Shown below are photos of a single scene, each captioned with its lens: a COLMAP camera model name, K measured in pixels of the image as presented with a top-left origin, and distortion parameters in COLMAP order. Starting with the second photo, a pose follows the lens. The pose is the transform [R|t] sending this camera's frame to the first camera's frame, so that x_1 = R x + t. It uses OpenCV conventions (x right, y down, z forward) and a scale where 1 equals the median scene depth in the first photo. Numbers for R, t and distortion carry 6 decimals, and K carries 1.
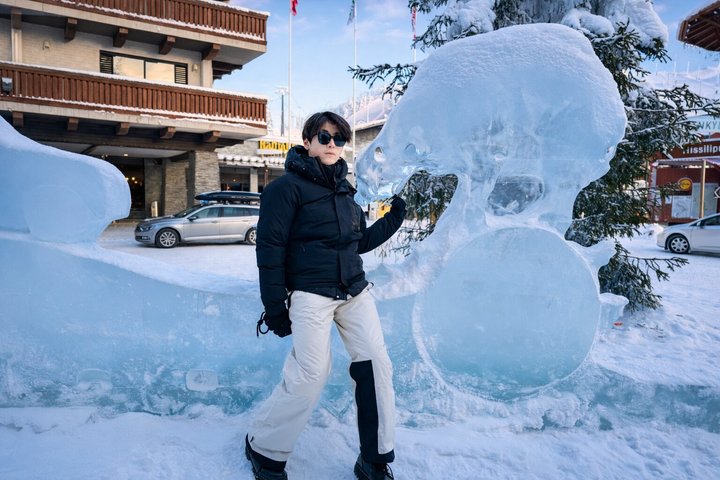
lens RADIAL K [[517.9, 0, 360.0], [0, 517.9, 240.0], [0, 0, 1]] dist [-0.006932, -0.001623]
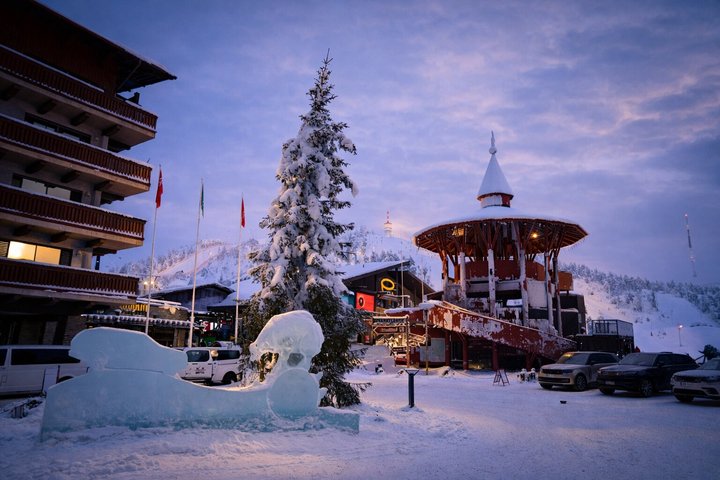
lens RADIAL K [[517.9, 0, 360.0], [0, 517.9, 240.0], [0, 0, 1]] dist [-0.006932, -0.001623]
pose [[0.946034, 0.046915, 0.320653, -0.077350], [0.043164, 0.962407, -0.268161, 0.015804], [-0.321179, 0.267530, 0.908445, -0.438320]]
